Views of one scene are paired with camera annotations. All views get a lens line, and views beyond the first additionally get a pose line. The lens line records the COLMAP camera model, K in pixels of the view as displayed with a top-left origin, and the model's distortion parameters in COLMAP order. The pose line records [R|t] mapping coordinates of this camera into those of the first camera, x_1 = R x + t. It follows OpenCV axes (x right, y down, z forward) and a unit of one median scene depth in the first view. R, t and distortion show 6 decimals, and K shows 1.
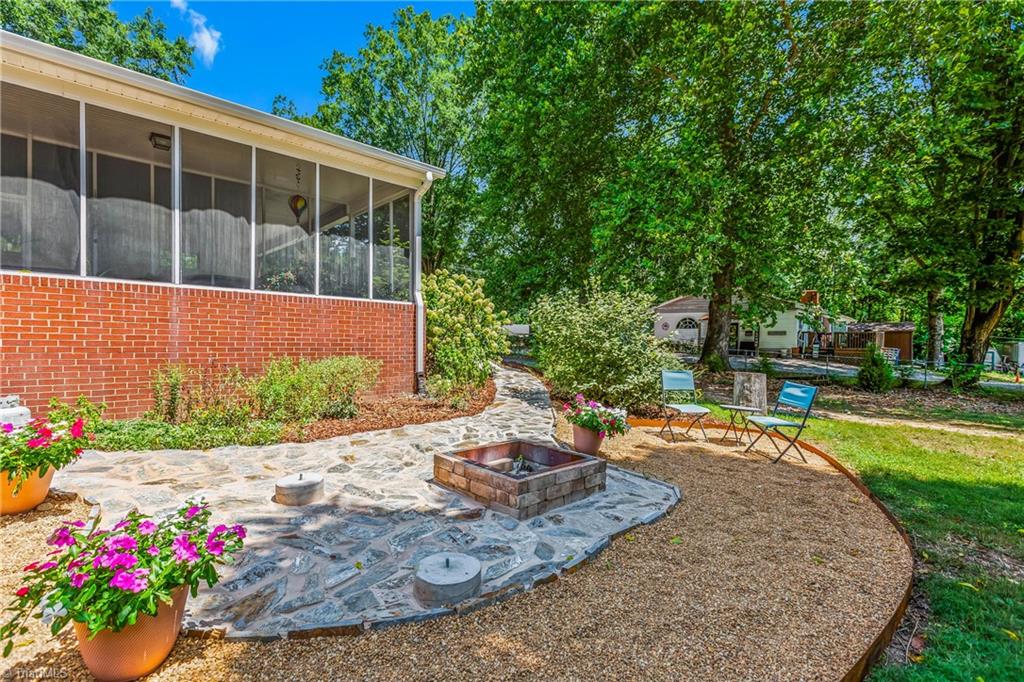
lens RADIAL K [[495.0, 0, 507.8], [0, 495.0, 328.2], [0, 0, 1]] dist [-0.003955, -0.000605]
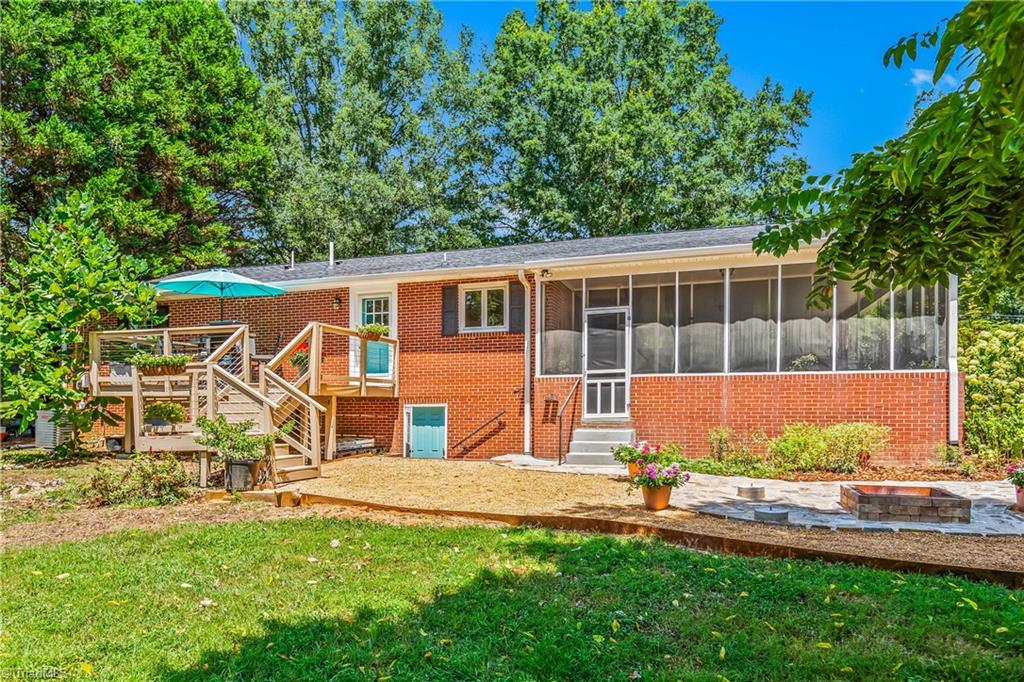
lens RADIAL K [[631.8, 0, 490.1], [0, 631.8, 393.3], [0, 0, 1]] dist [0.006035, -0.000180]
pose [[0.461565, -0.036819, -0.886342, 0.464954], [0.030457, 0.999207, -0.025647, -0.000582], [0.886584, -0.015157, 0.462320, -0.346243]]
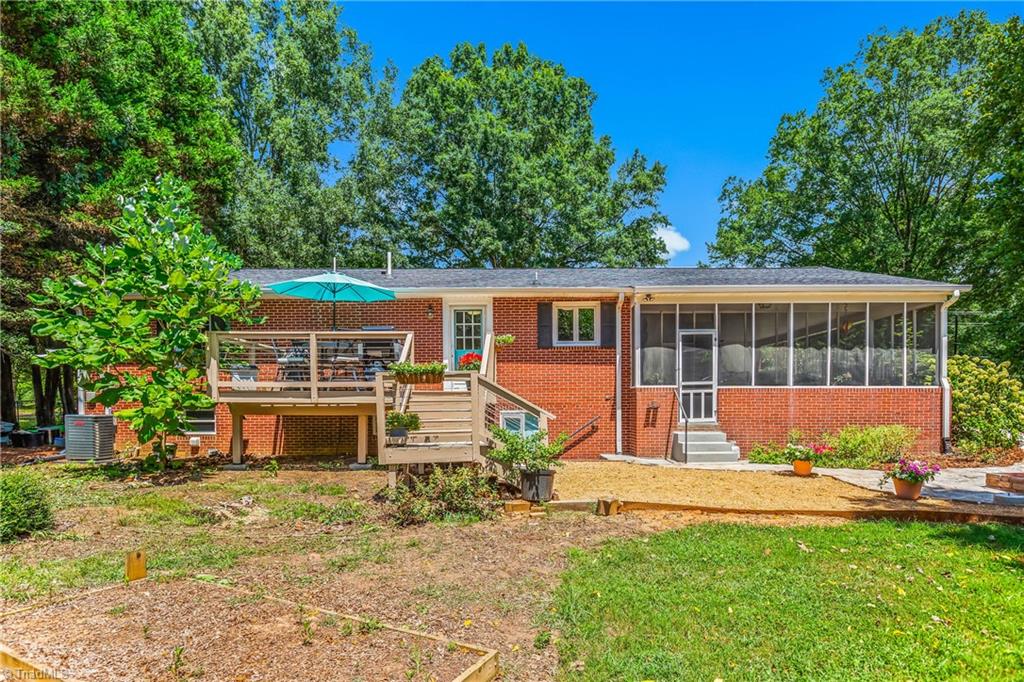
lens RADIAL K [[542.0, 0, 515.7], [0, 542.0, 402.6], [0, 0, 1]] dist [-0.002286, 0.001468]
pose [[0.712836, -0.023943, -0.700922, 0.018252], [0.030056, 0.999542, -0.003576, -0.034289], [0.700687, -0.018518, 0.713229, -0.819111]]
